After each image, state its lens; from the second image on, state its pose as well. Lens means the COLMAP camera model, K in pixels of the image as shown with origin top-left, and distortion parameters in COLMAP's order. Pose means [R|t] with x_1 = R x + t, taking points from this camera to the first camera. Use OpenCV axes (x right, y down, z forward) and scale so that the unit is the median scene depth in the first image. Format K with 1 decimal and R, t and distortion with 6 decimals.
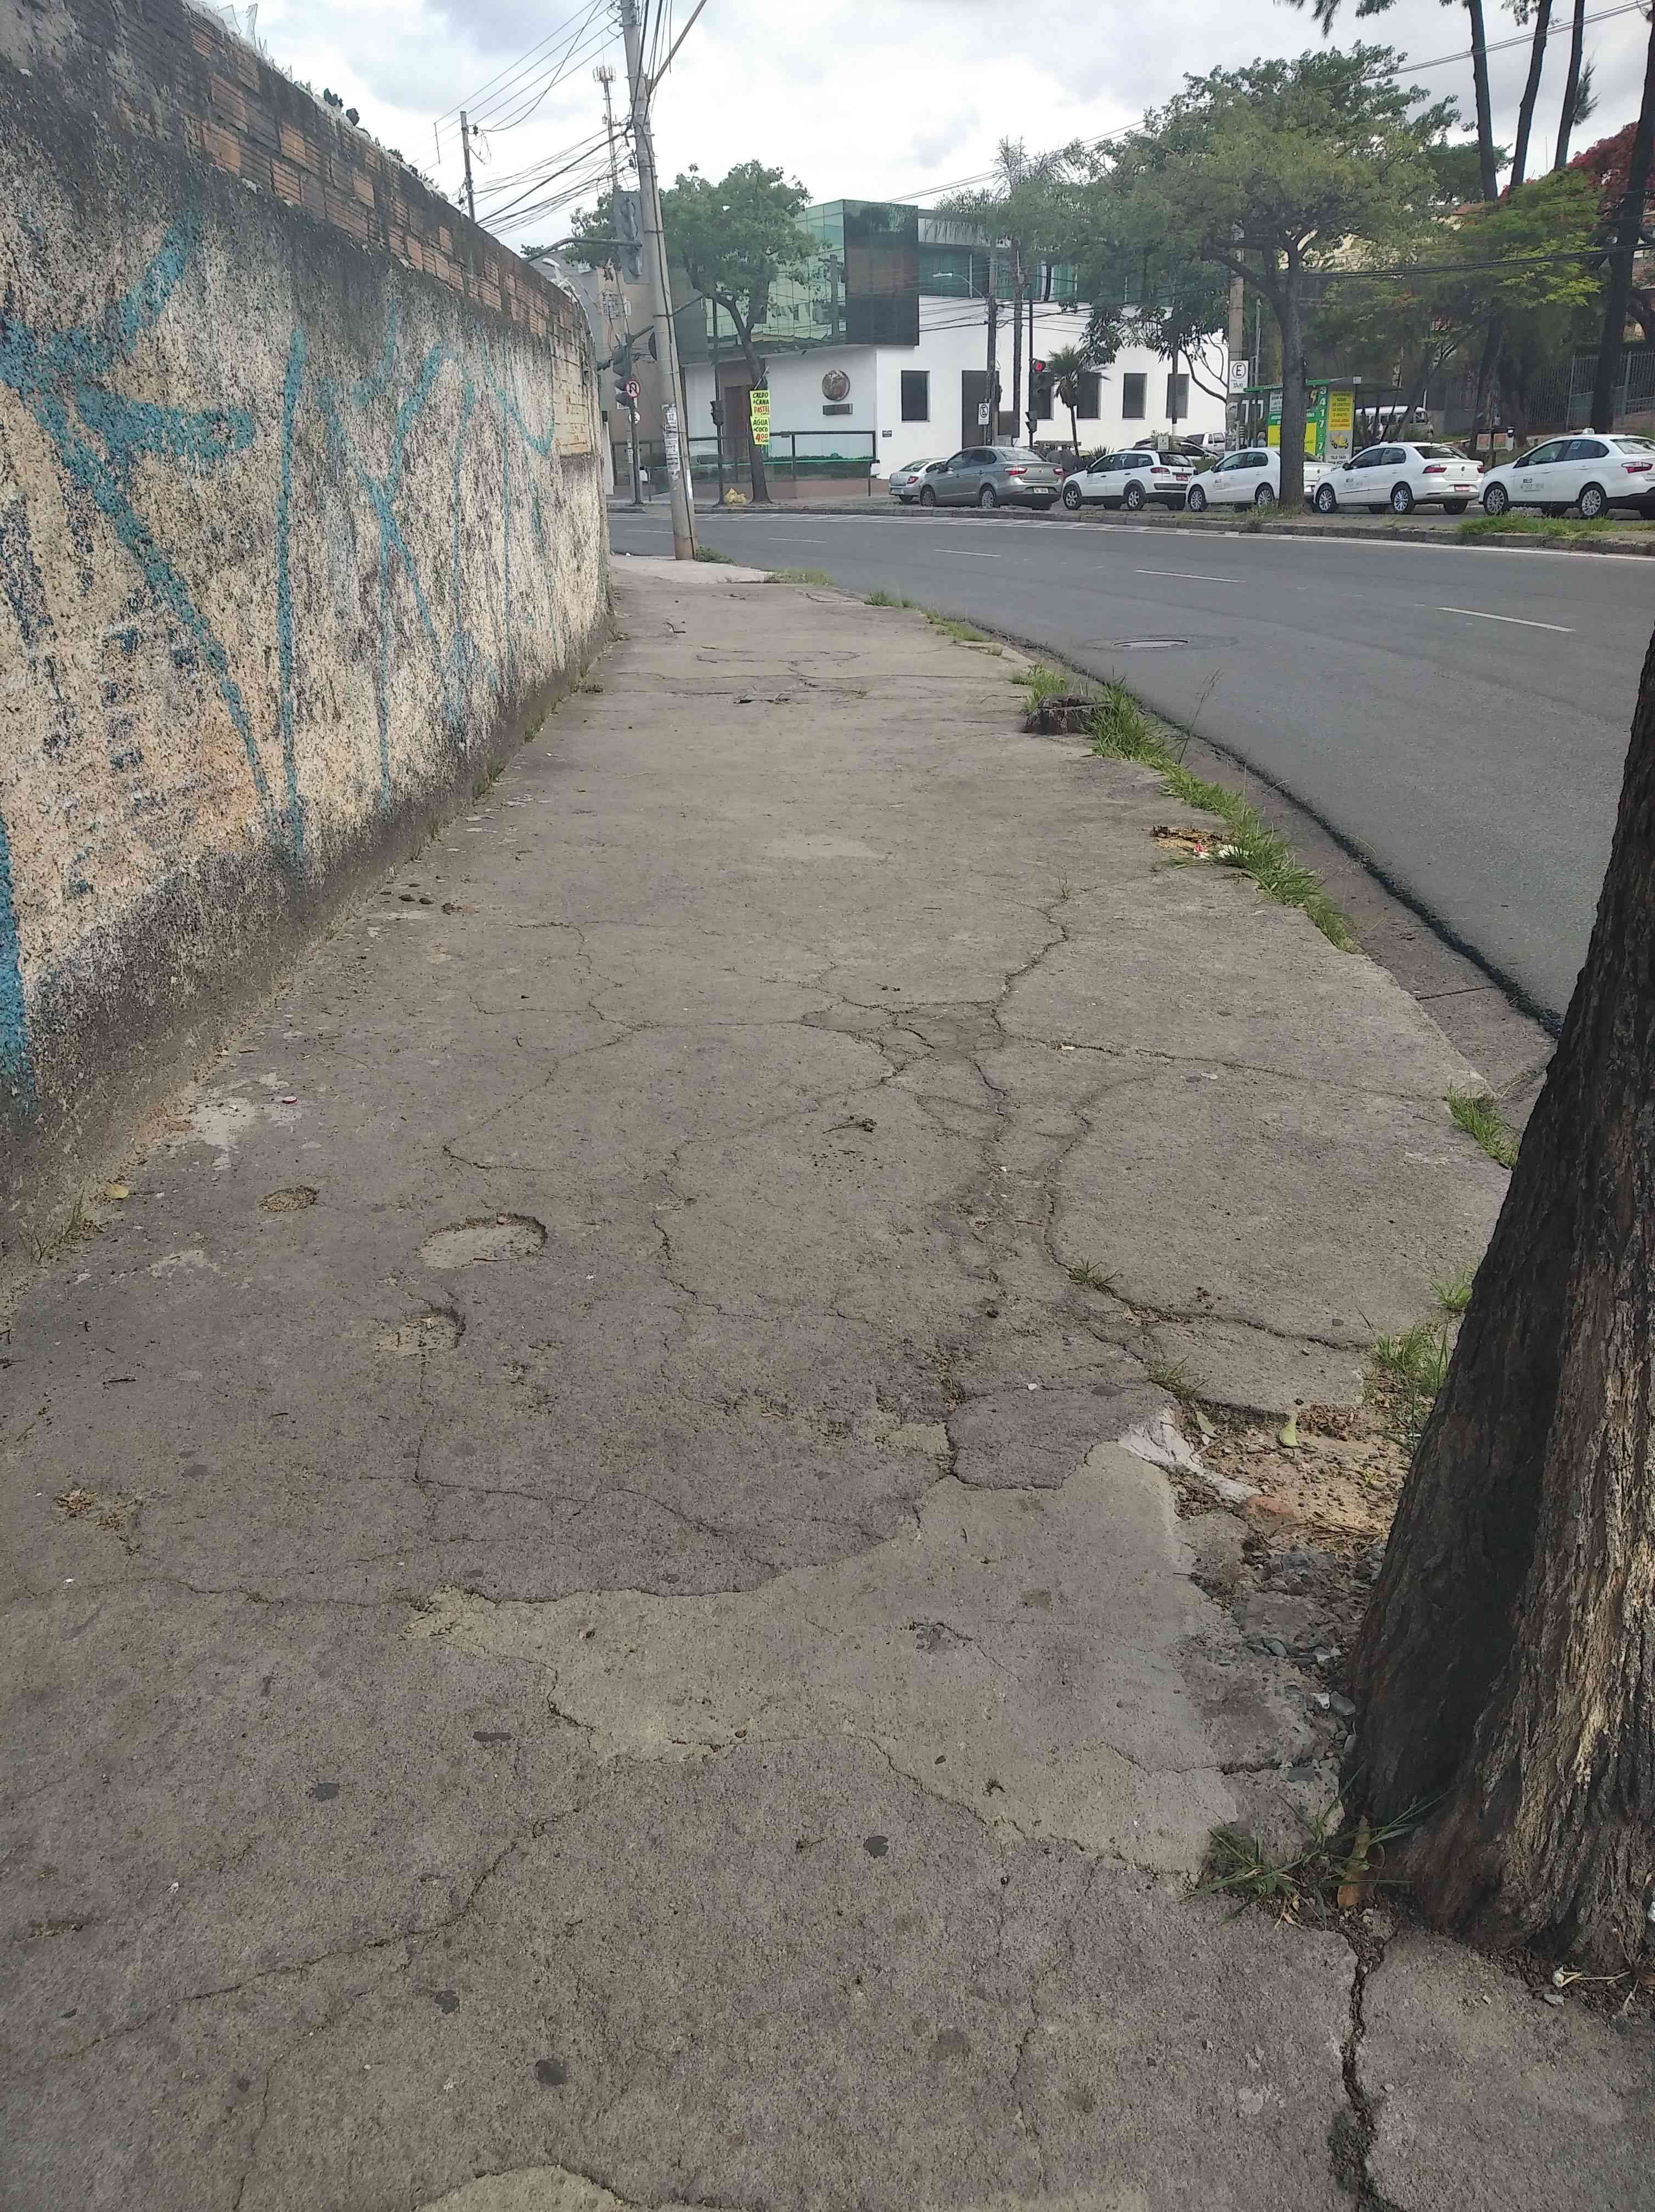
lens RADIAL K [[1692.8, 0, 827.9], [0, 1692.8, 1101.4], [0, 0, 1]] dist [0.045737, -0.068422]
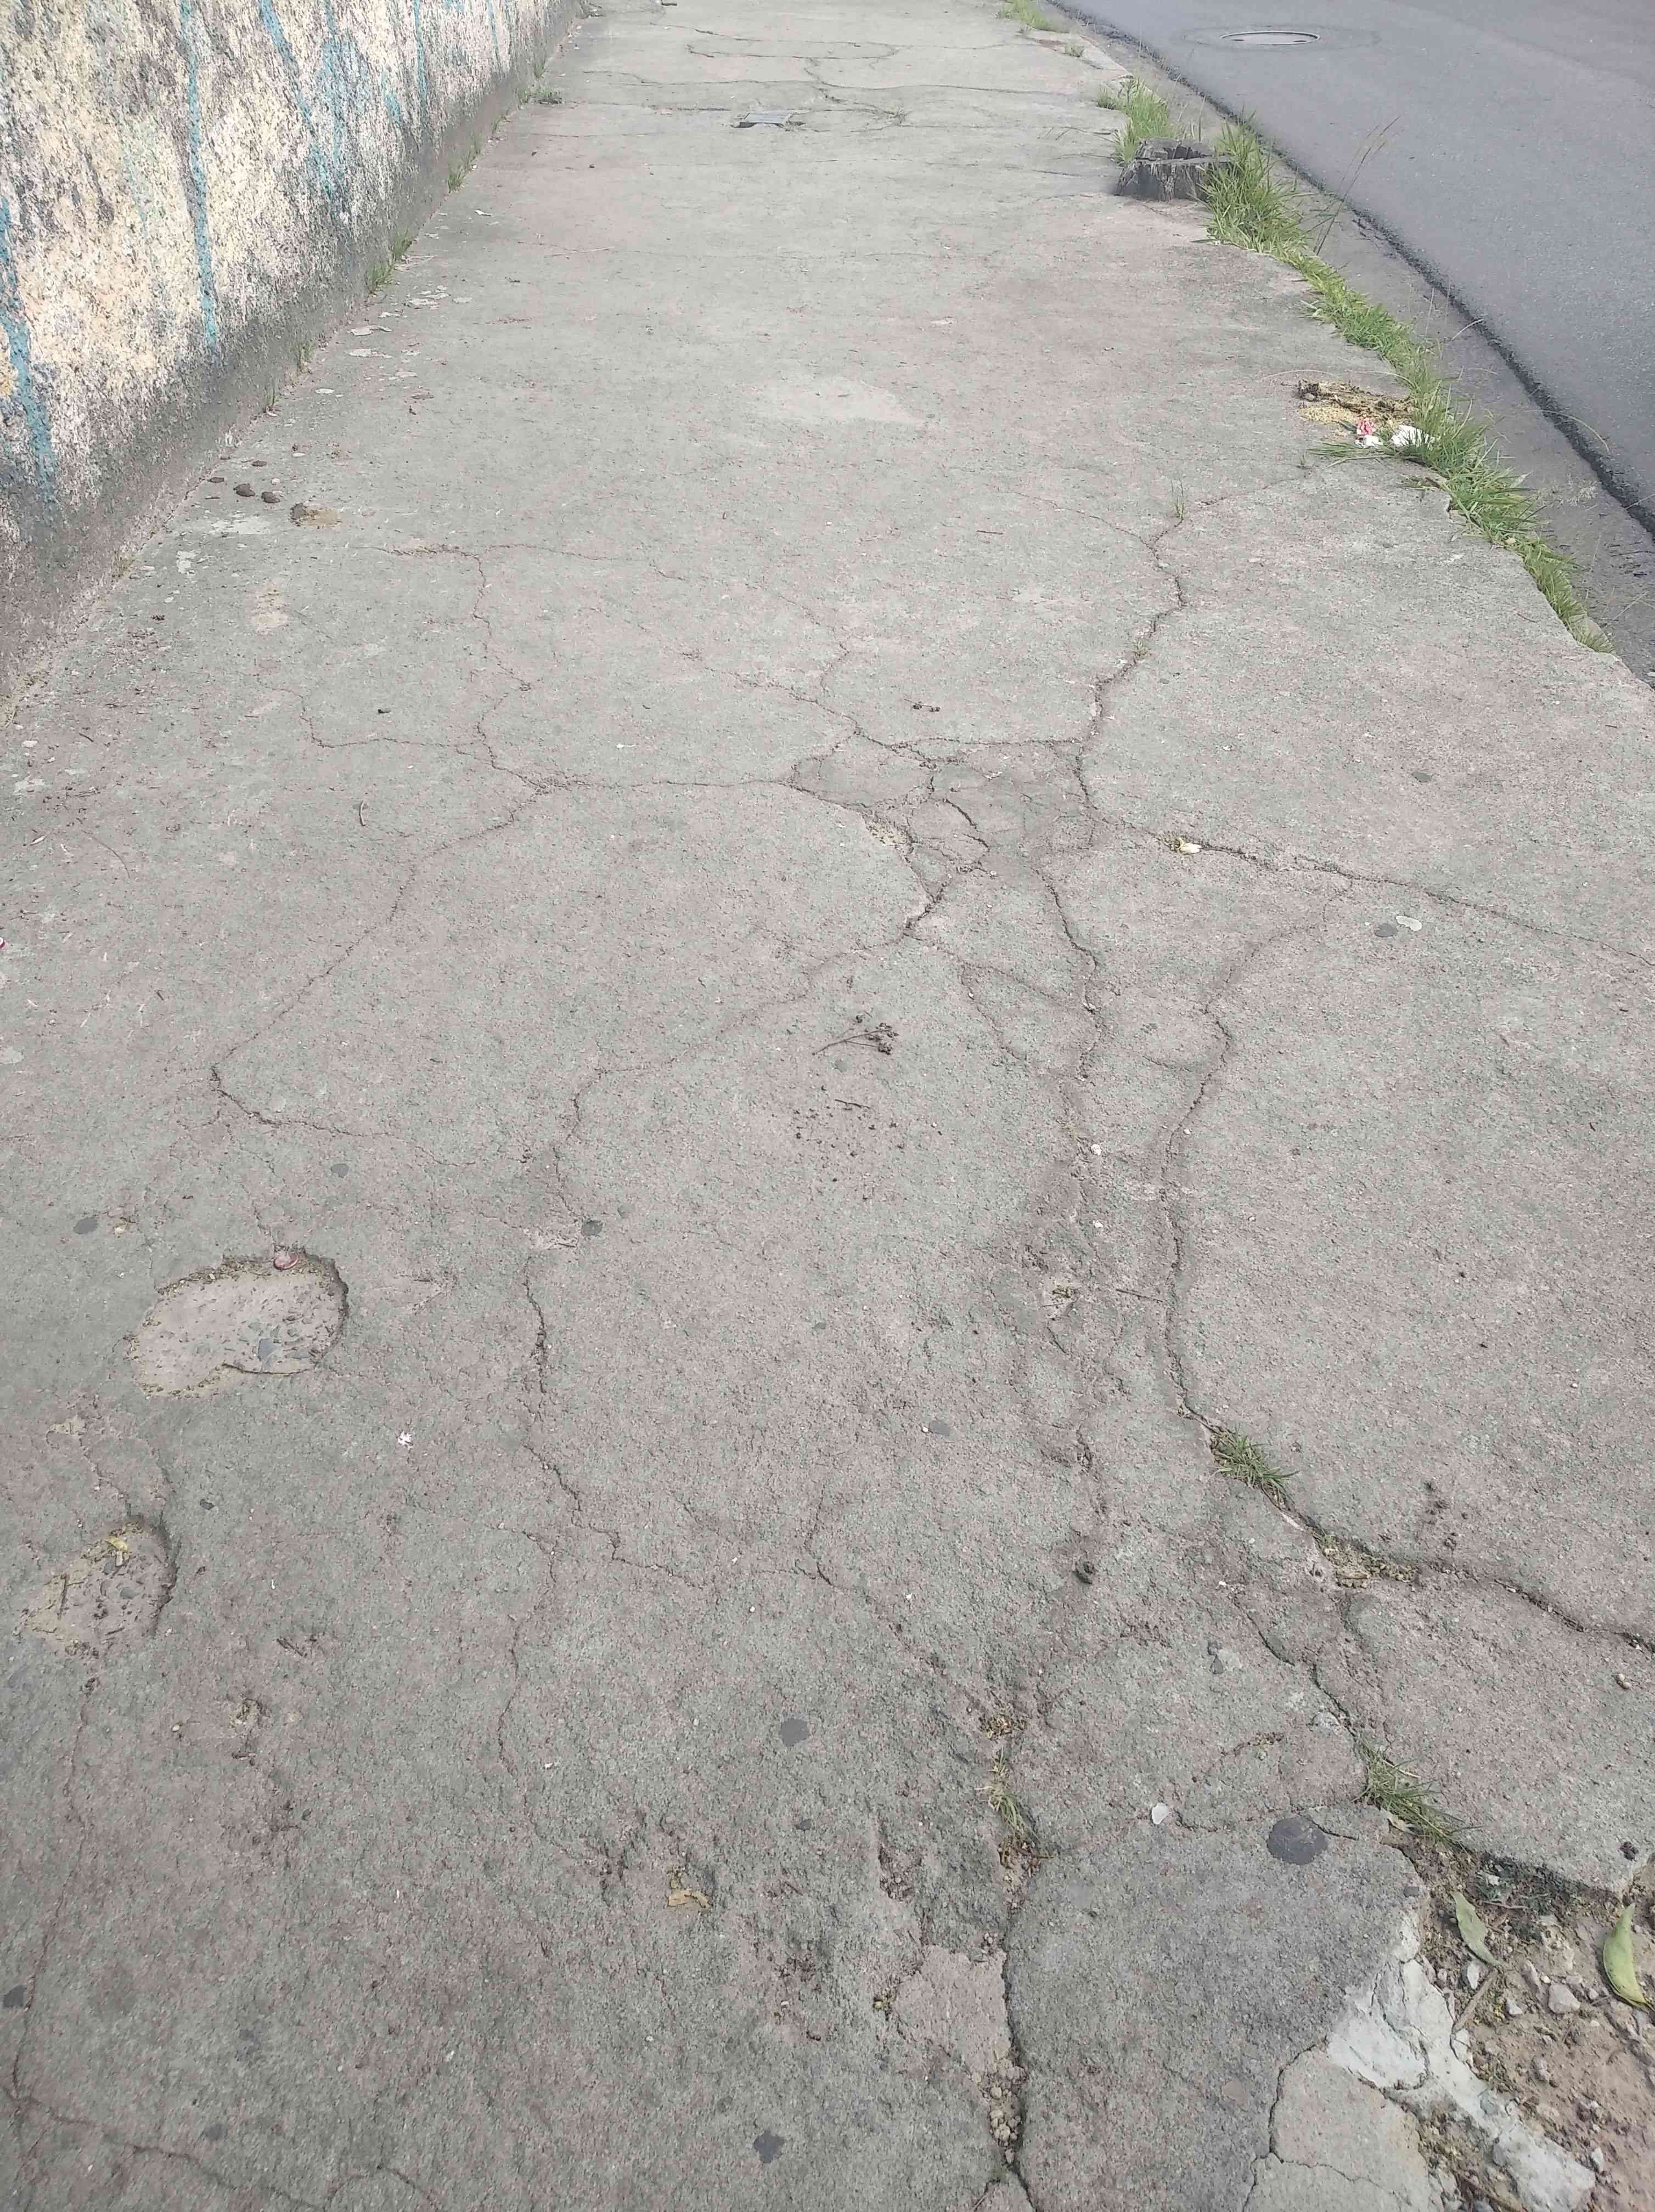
lens RADIAL K [[1692.8, 0, 753.2], [0, 1692.8, 1148.8], [0, 0, 1]] dist [0.045737, -0.068422]
pose [[0.998361, 0.050782, -0.026405, -0.005704], [-0.039402, 0.944385, 0.326473, -0.136762], [0.041515, -0.324897, 0.944838, 0.339543]]
